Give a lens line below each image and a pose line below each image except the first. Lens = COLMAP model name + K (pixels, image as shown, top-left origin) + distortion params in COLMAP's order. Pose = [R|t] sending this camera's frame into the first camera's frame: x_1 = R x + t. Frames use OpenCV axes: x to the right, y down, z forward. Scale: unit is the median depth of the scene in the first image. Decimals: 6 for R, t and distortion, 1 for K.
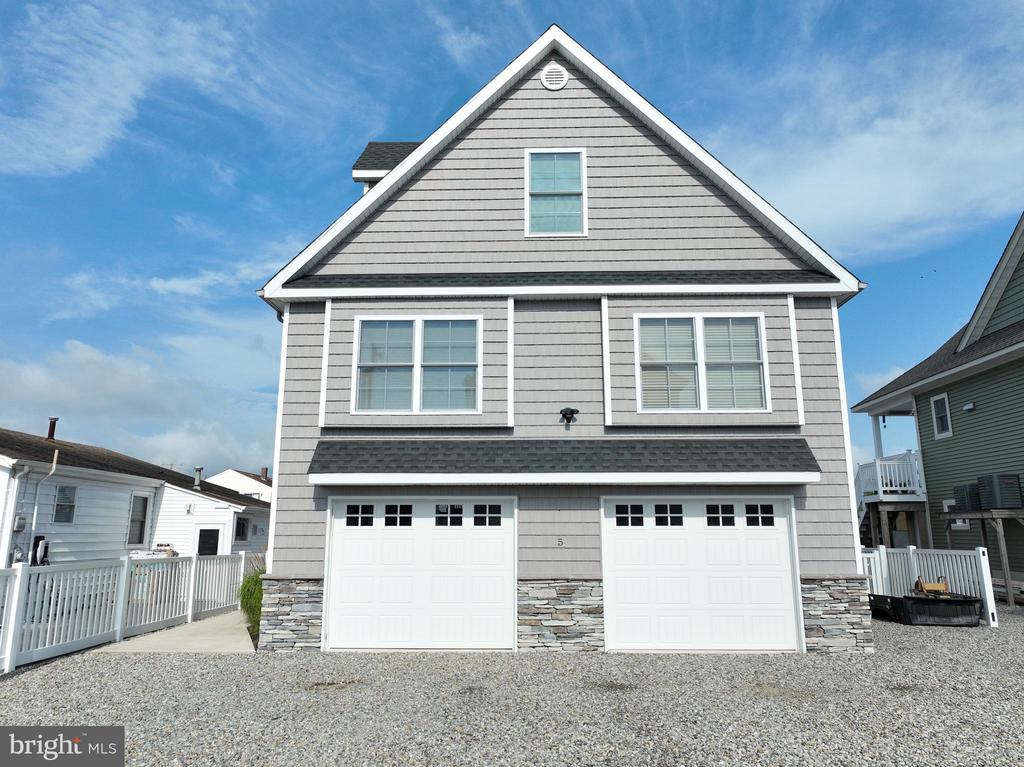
lens RADIAL K [[741.7, 0, 512.0], [0, 741.7, 383.5], [0, 0, 1]] dist [-0.003322, -0.000806]
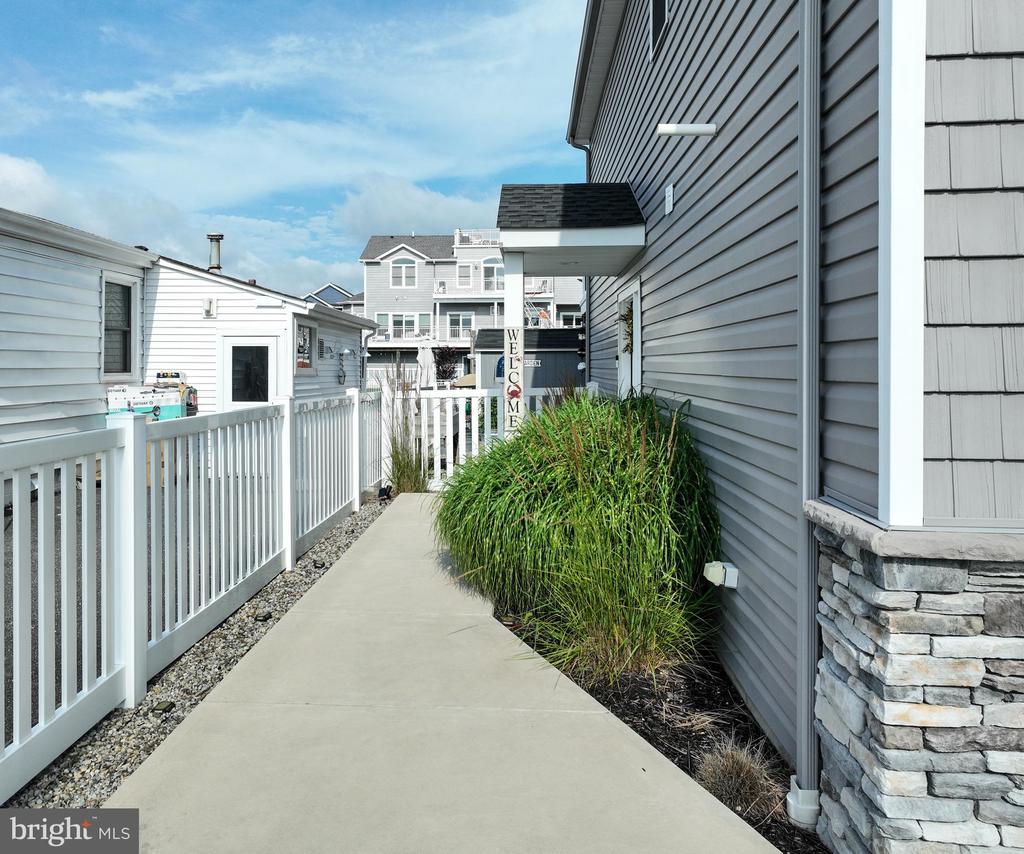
lens RADIAL K [[817.0, 0, 512.0], [0, 817.0, 427.0], [0, 0, 1]] dist [-0.091613, -0.001550]
pose [[0.999946, 0.009205, 0.004907, -0.225619], [-0.010187, 0.962986, 0.269359, 0.095792], [-0.002246, -0.269394, 0.963027, 0.433022]]
